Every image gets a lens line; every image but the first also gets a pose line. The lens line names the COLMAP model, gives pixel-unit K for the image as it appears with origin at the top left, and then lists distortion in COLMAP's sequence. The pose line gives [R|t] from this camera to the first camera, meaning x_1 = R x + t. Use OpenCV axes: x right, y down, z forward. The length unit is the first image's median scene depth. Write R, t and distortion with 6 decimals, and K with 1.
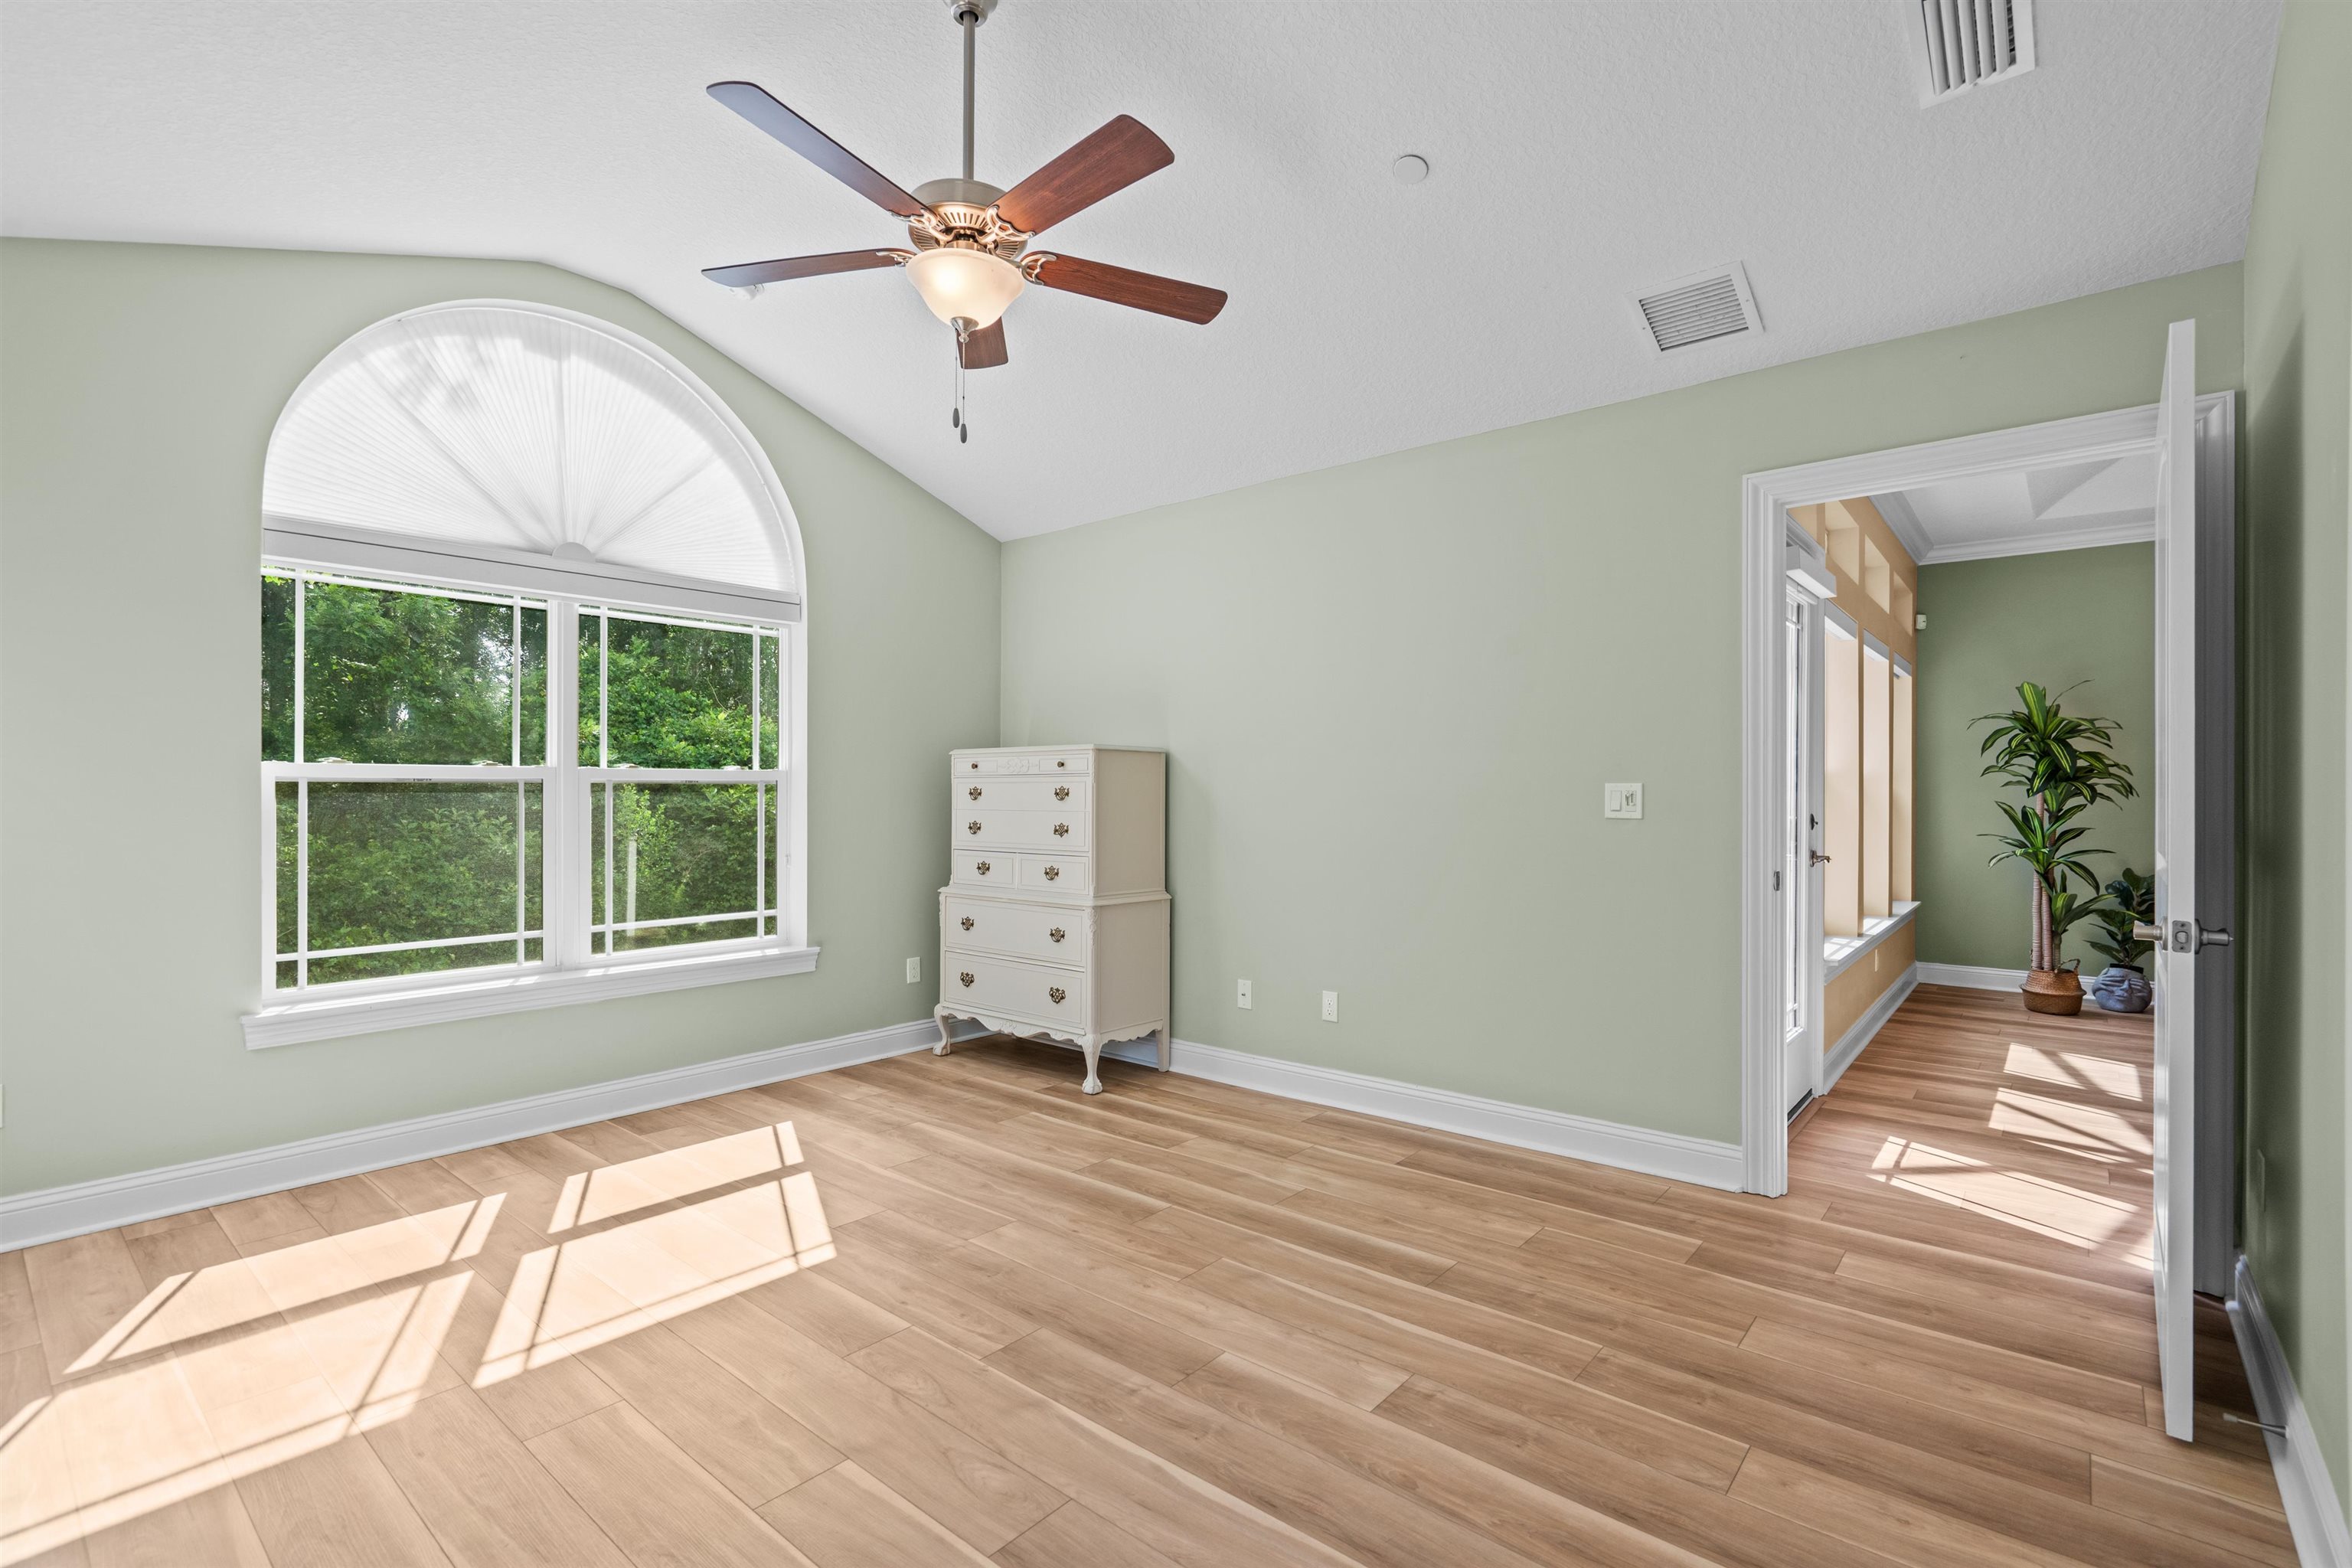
lens RADIAL K [[1065.6, 0, 1183.2], [0, 1065.6, 796.7], [0, 0, 1]] dist [-0.003710, 0.000268]
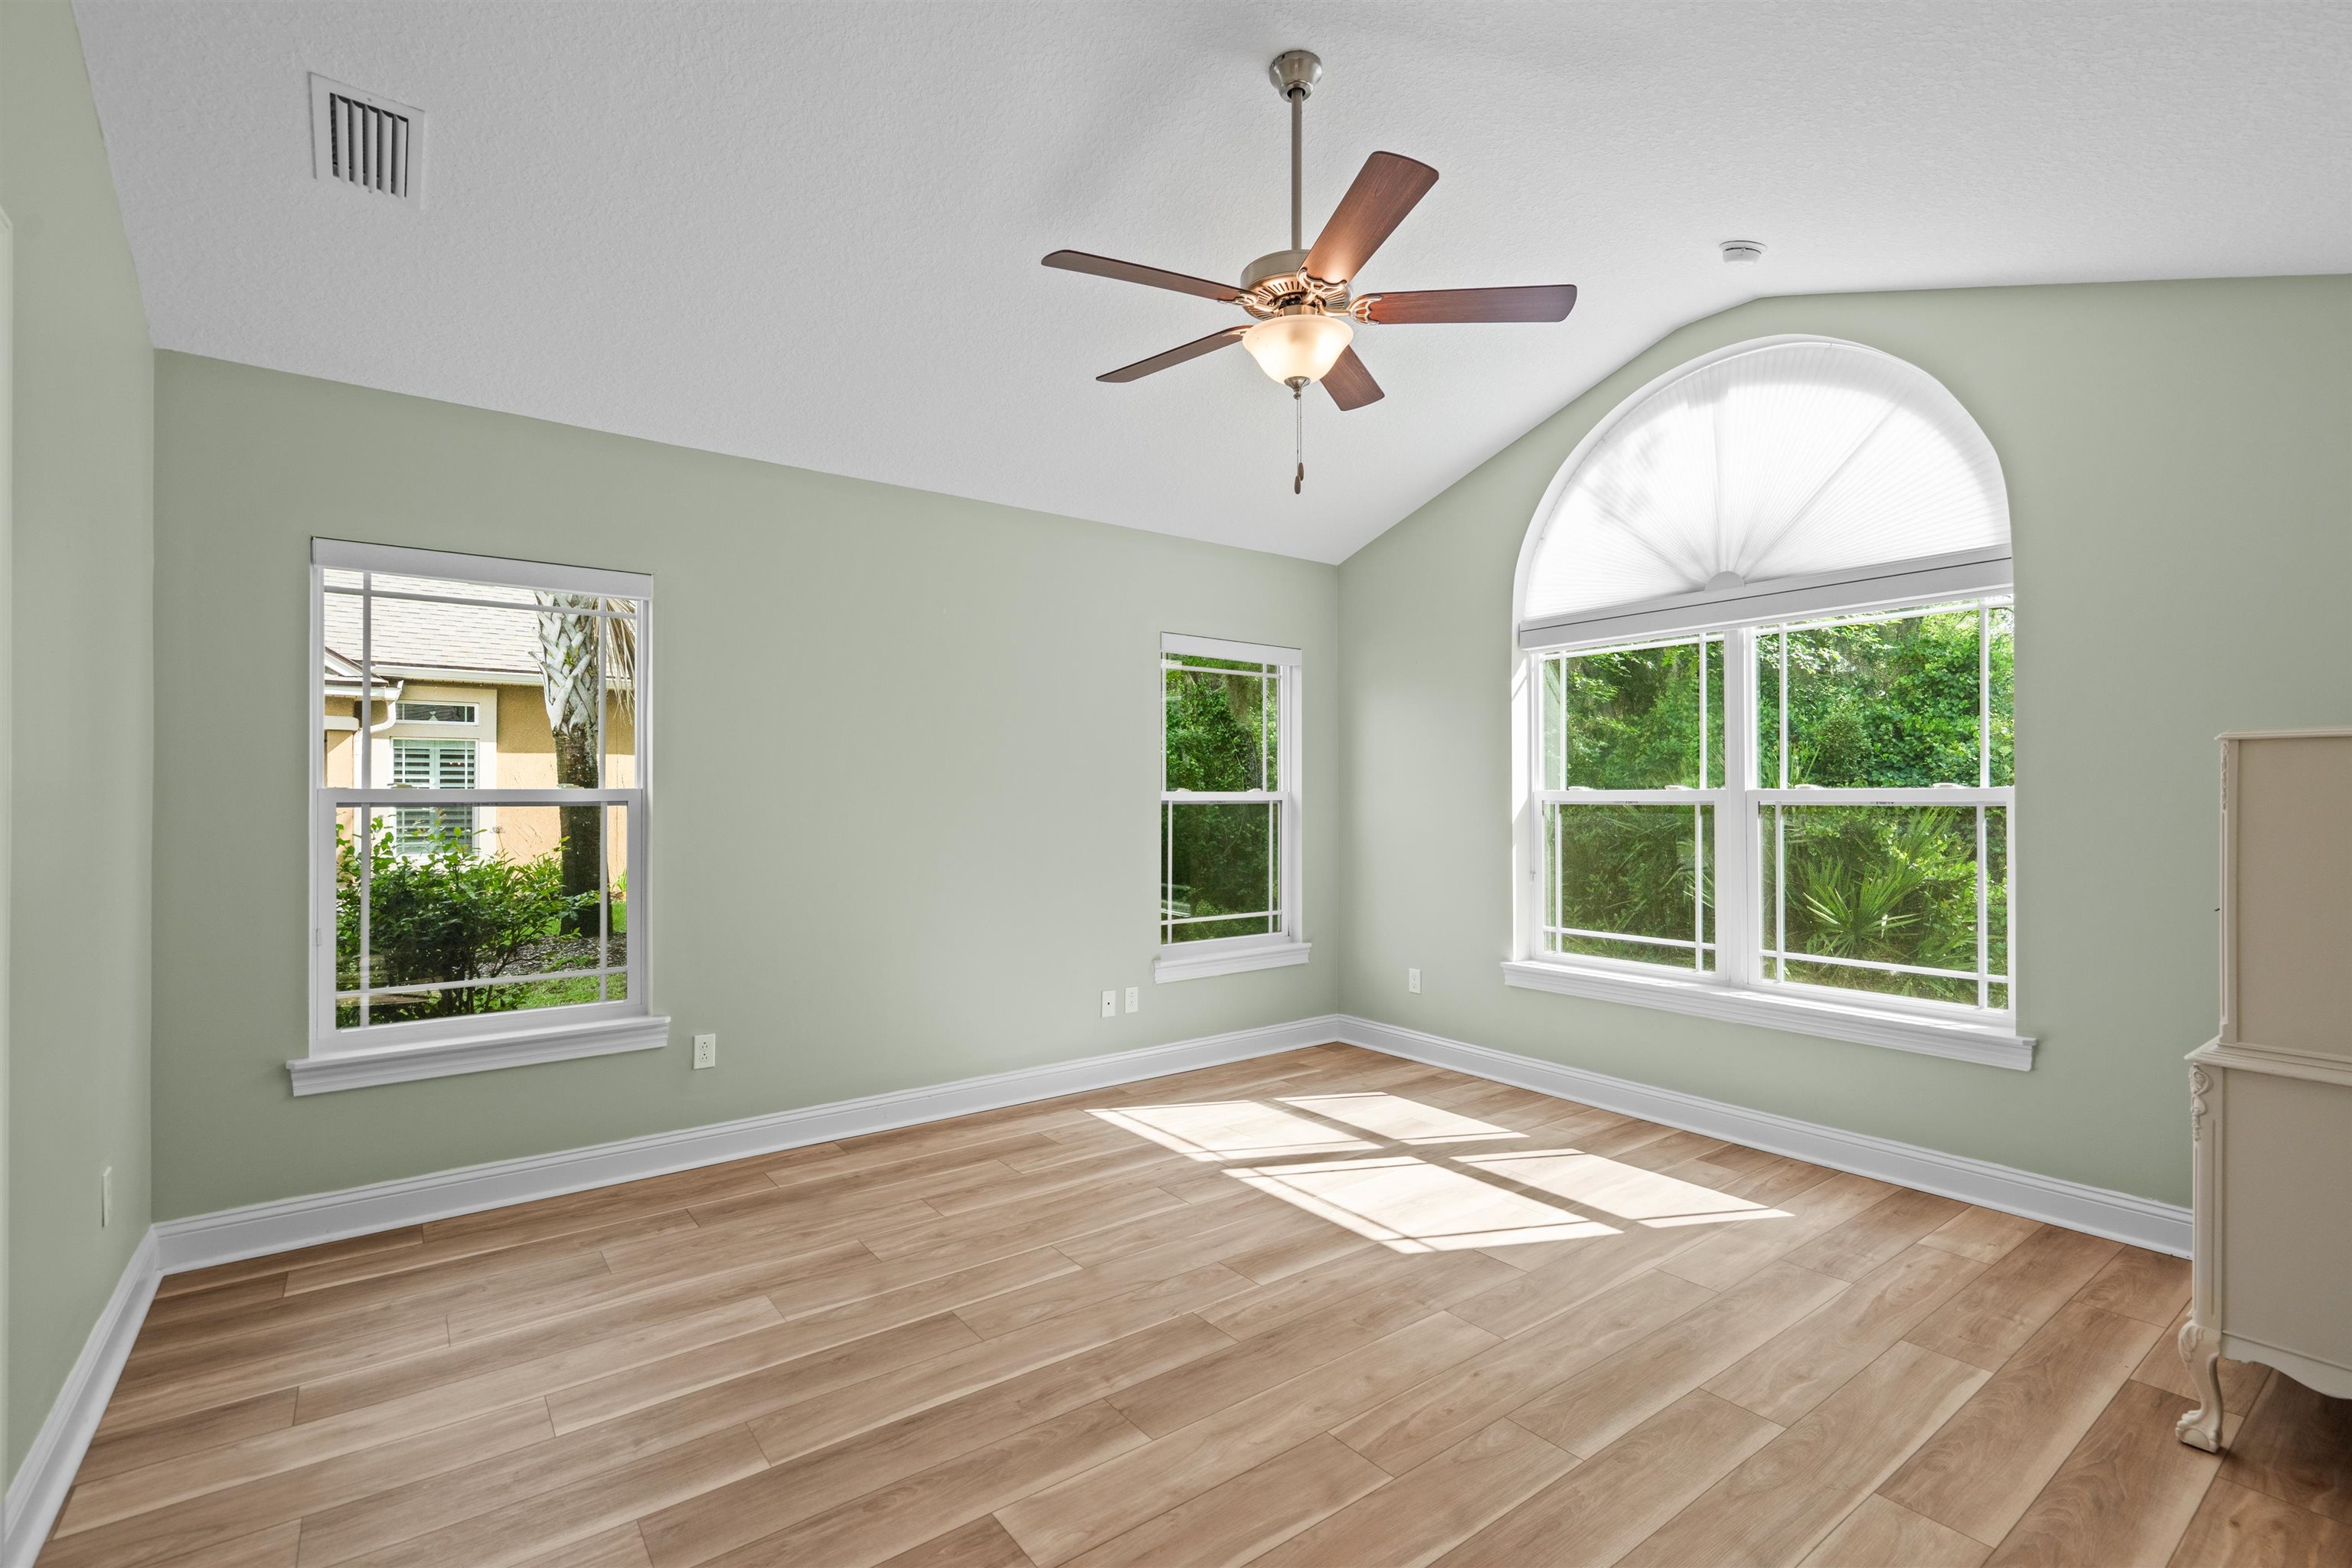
lens RADIAL K [[1061.1, 0, 1184.0], [0, 1061.1, 789.9], [0, 0, 1]] dist [-0.000906, 0.000361]
pose [[-0.218459, -0.006198, -0.975826, 0.621185], [-0.002283, 0.999980, -0.005840, -0.023486], [0.975843, 0.000952, -0.218469, 0.817071]]
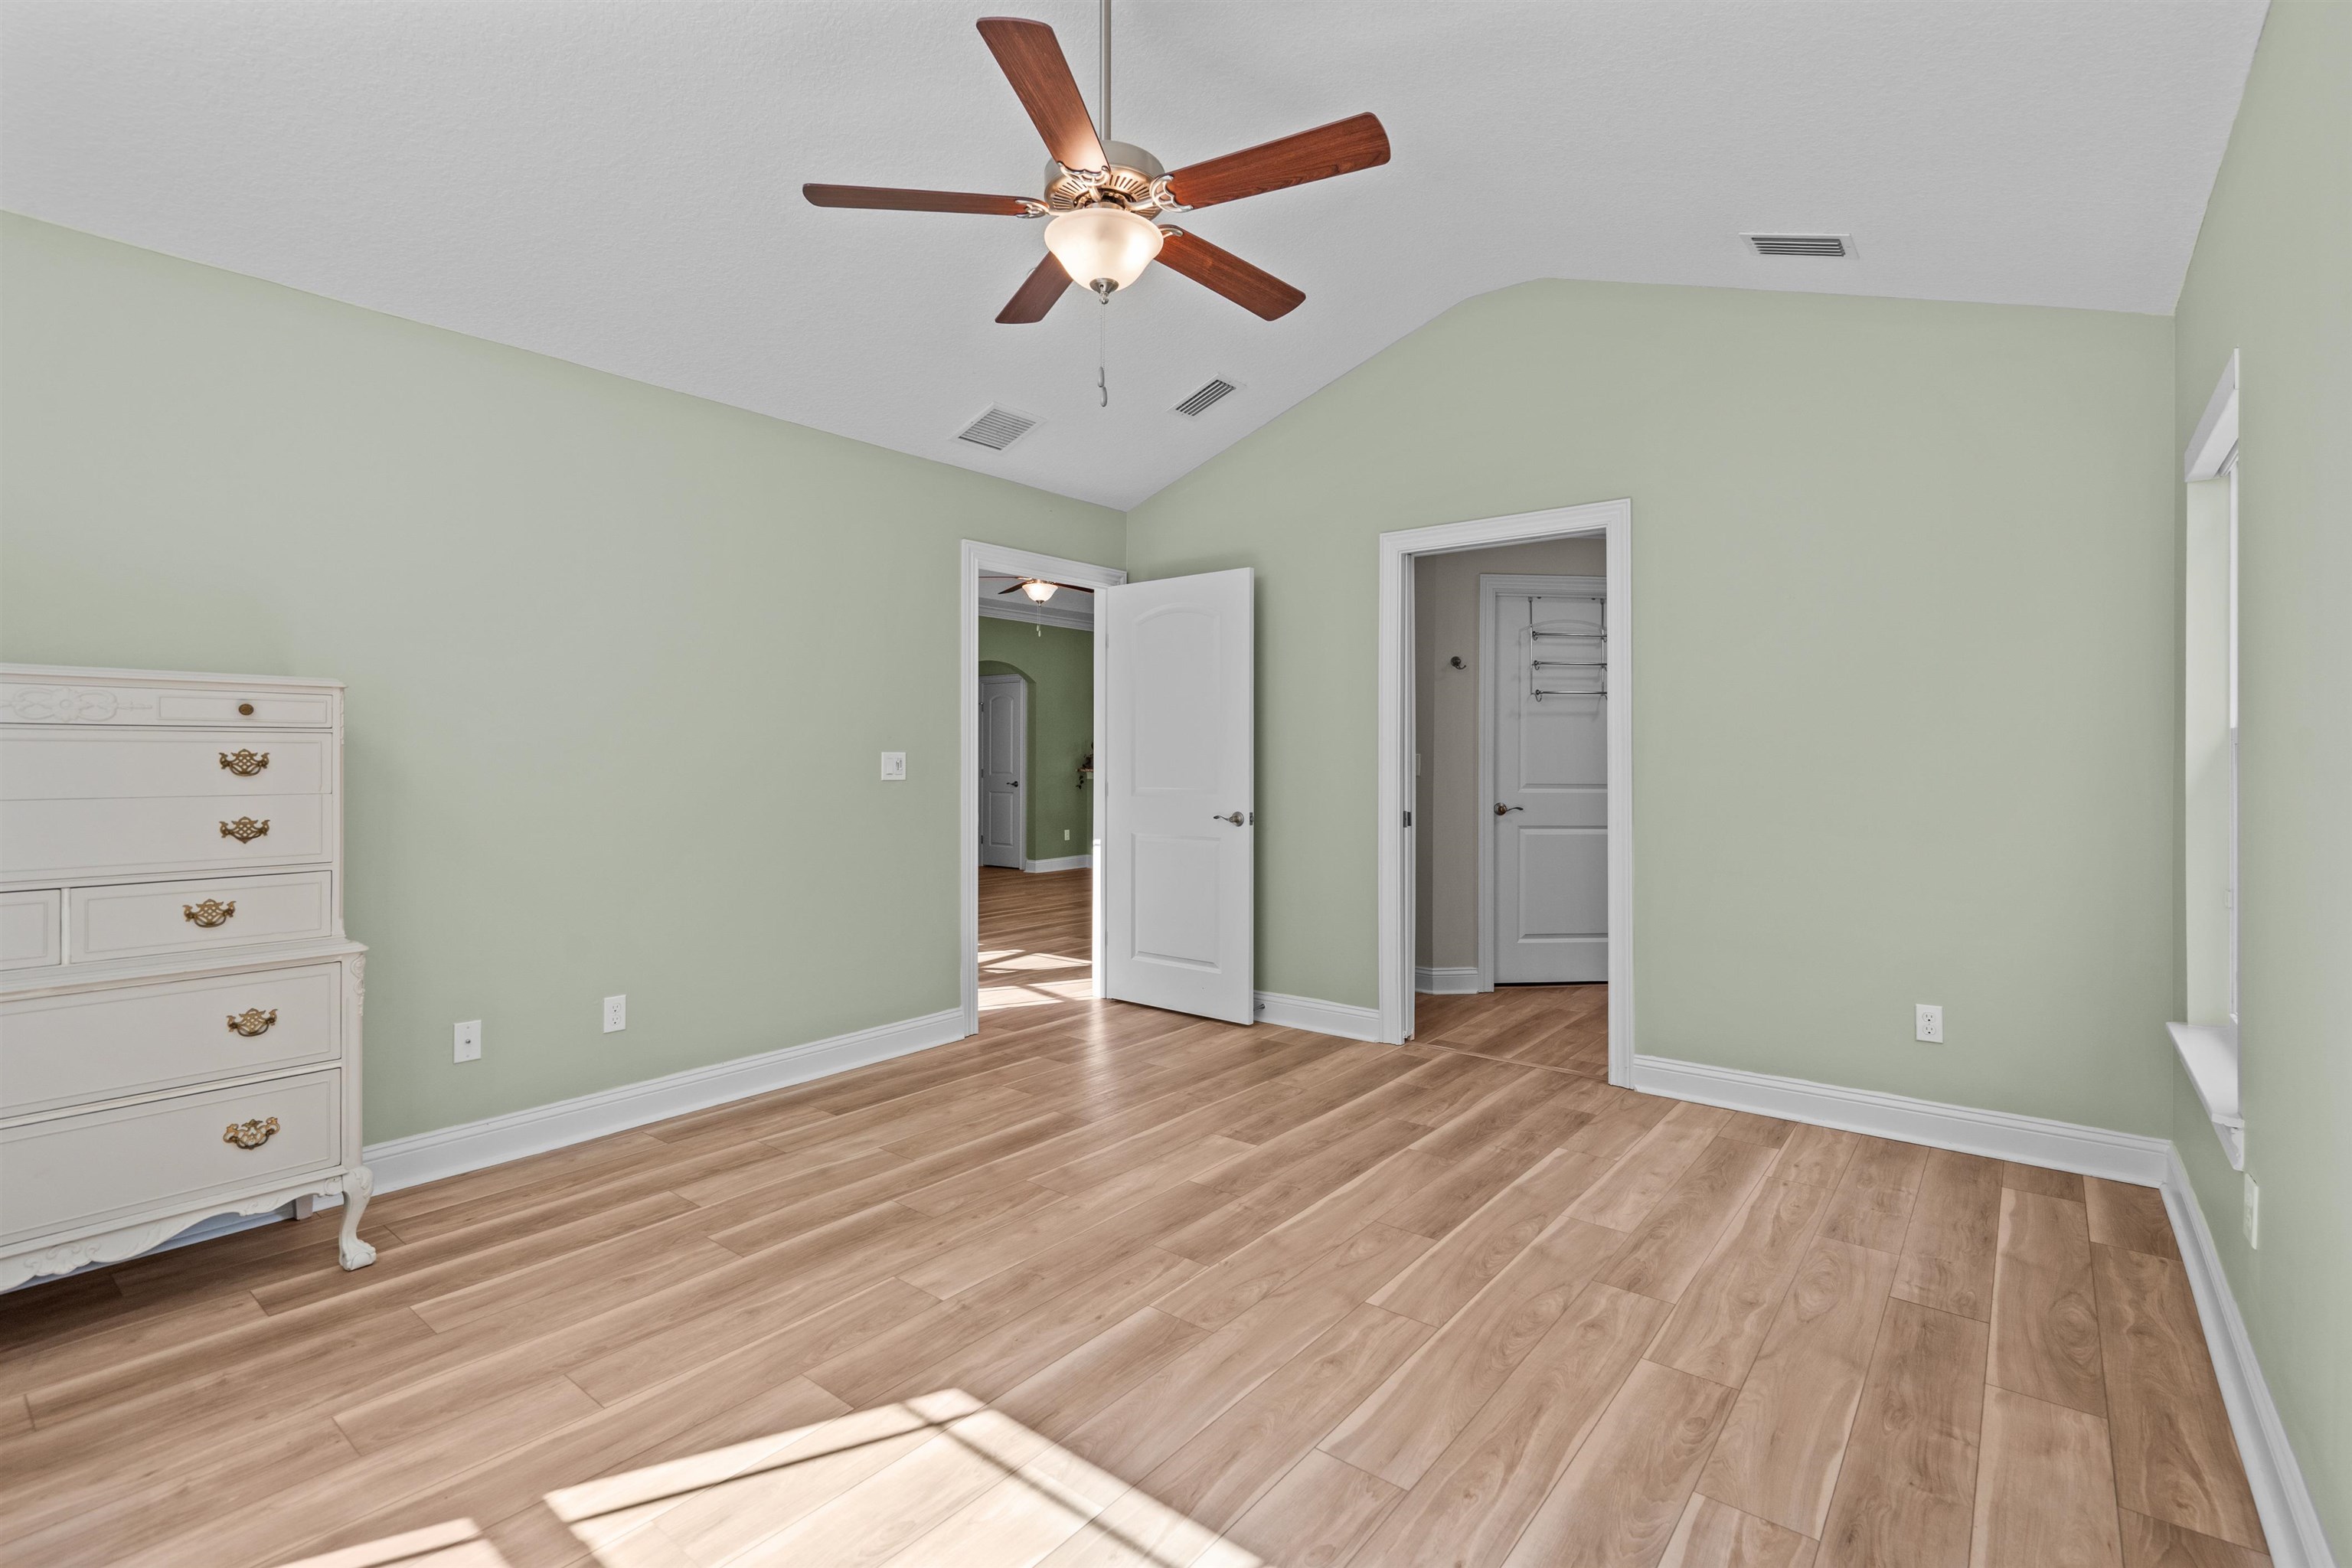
lens RADIAL K [[1074.8, 0, 1176.0], [0, 1074.8, 750.7], [0, 0, 1]] dist [-0.002851, 0.000437]
pose [[-0.021613, 0.005423, 0.999752, -0.874334], [0.001218, 0.999985, -0.005398, -0.007635], [-0.999766, 0.001101, -0.021619, 0.696052]]
